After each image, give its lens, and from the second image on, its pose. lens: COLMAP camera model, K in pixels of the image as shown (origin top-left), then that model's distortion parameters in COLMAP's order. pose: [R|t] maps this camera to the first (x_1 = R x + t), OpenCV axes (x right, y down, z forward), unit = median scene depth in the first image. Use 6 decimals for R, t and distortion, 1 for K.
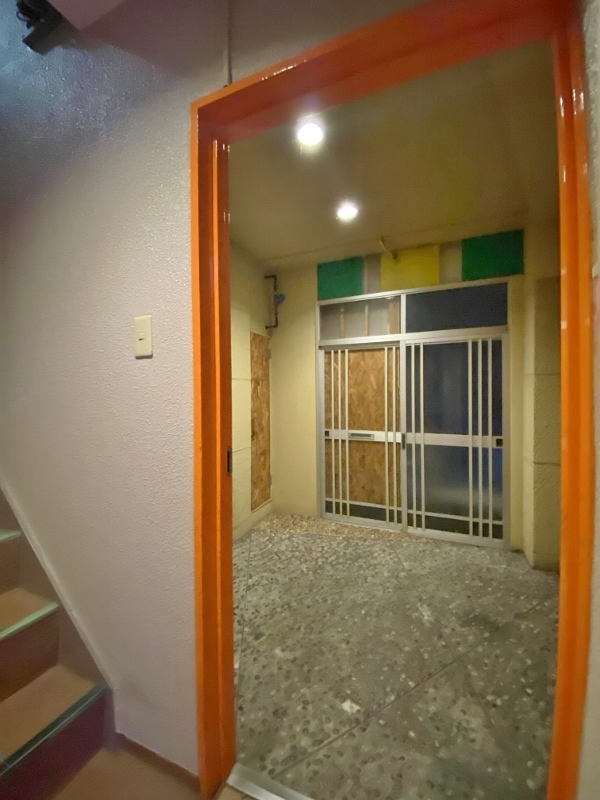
lens RADIAL K [[325.4, 0, 289.2], [0, 325.4, 394.8], [0, 0, 1]] dist [0.011753, -0.015754]
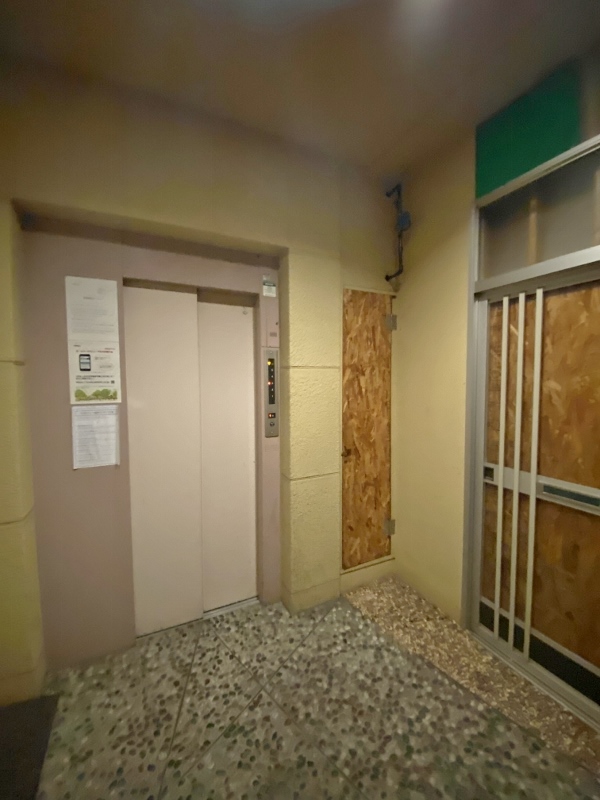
lens RADIAL K [[325.4, 0, 286.2], [0, 325.4, 398.8], [0, 0, 1]] dist [0.011753, -0.015754]
pose [[0.753506, 0.037192, -0.656389, 0.208310], [0.006101, 0.997960, 0.063550, -0.024922], [0.657413, -0.051890, 0.751742, 0.443566]]
